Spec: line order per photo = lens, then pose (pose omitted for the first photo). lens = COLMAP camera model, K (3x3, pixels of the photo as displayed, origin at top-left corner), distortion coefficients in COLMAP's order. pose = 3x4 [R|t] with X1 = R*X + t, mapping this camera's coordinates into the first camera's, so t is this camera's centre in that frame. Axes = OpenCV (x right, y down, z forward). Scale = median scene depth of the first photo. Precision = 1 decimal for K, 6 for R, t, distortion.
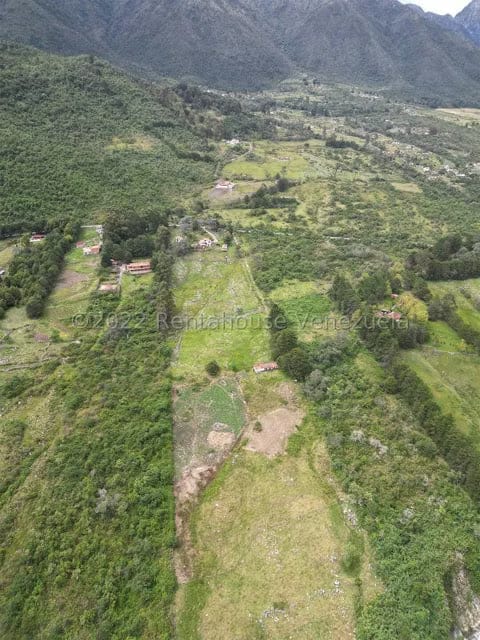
lens RADIAL K [[444.3, 0, 240.0], [0, 444.3, 320.0], [0, 0, 1]] dist [0.076622, -0.074299]
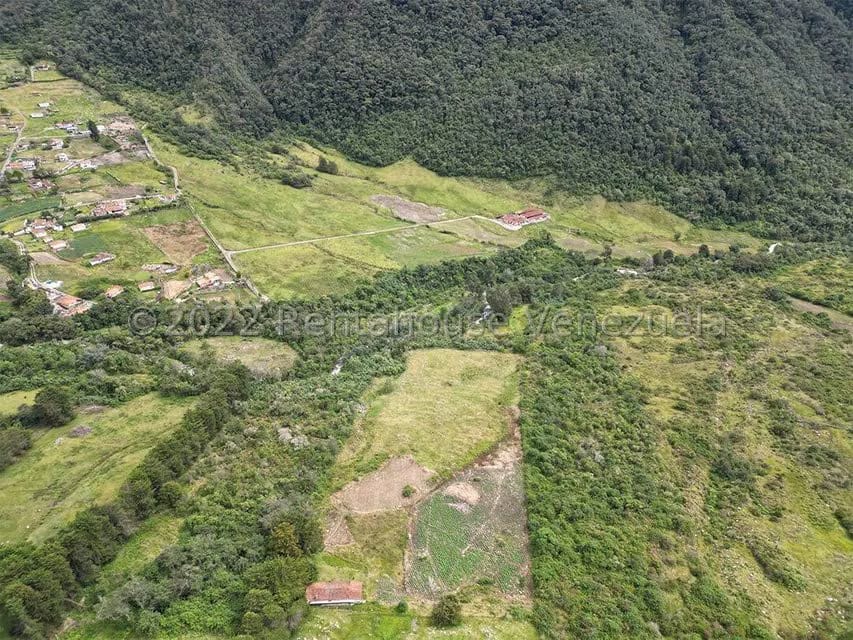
lens RADIAL K [[592.1, 0, 426.5], [0, 592.1, 320.0], [0, 0, 1]] dist [0.076622, -0.074299]
pose [[-0.965968, -0.131863, 0.222528, -0.171736], [0.094600, 0.620604, 0.778397, -0.699116], [-0.240744, 0.772957, -0.587009, 1.394817]]
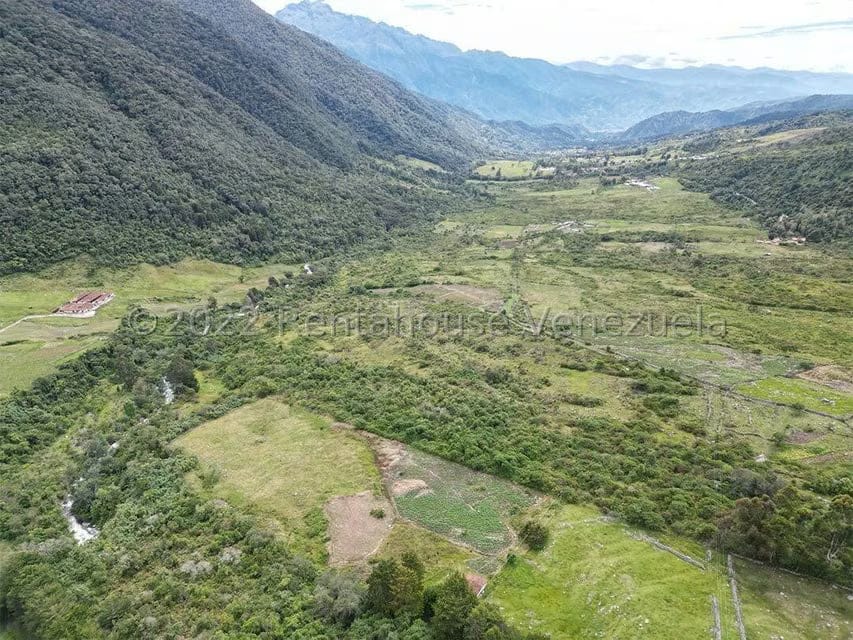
lens RADIAL K [[592.1, 0, 426.5], [0, 592.1, 320.0], [0, 0, 1]] dist [0.076622, -0.074299]
pose [[-0.757427, 0.238184, -0.607925, 0.483963], [-0.255559, 0.748653, 0.611726, -0.575614], [0.600828, 0.618698, -0.506179, 1.373783]]
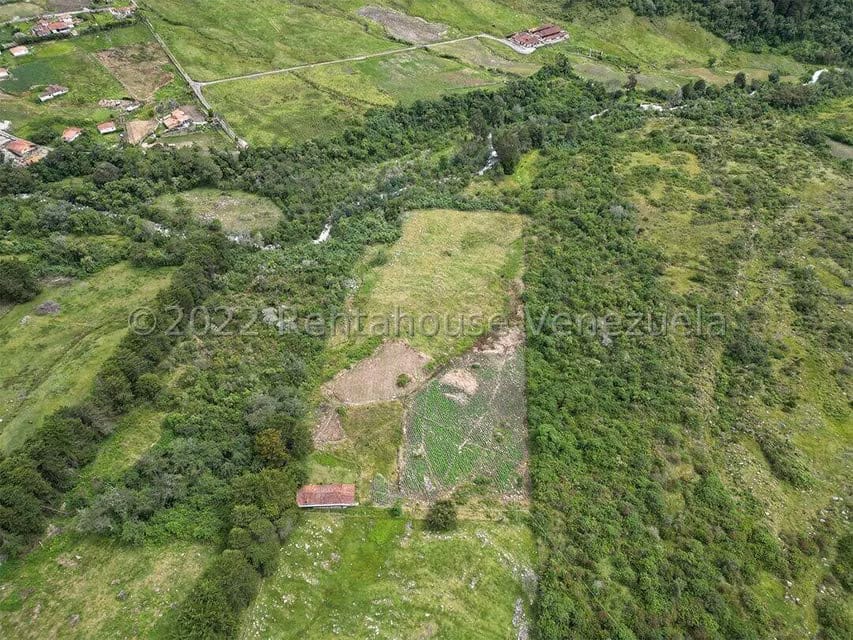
lens RADIAL K [[592.1, 0, 426.5], [0, 592.1, 320.0], [0, 0, 1]] dist [0.076622, -0.074299]
pose [[-0.965602, -0.193315, 0.173901, -0.138666], [0.091898, 0.371912, 0.923708, -0.647077], [-0.243242, 0.907916, -0.341354, 1.262920]]
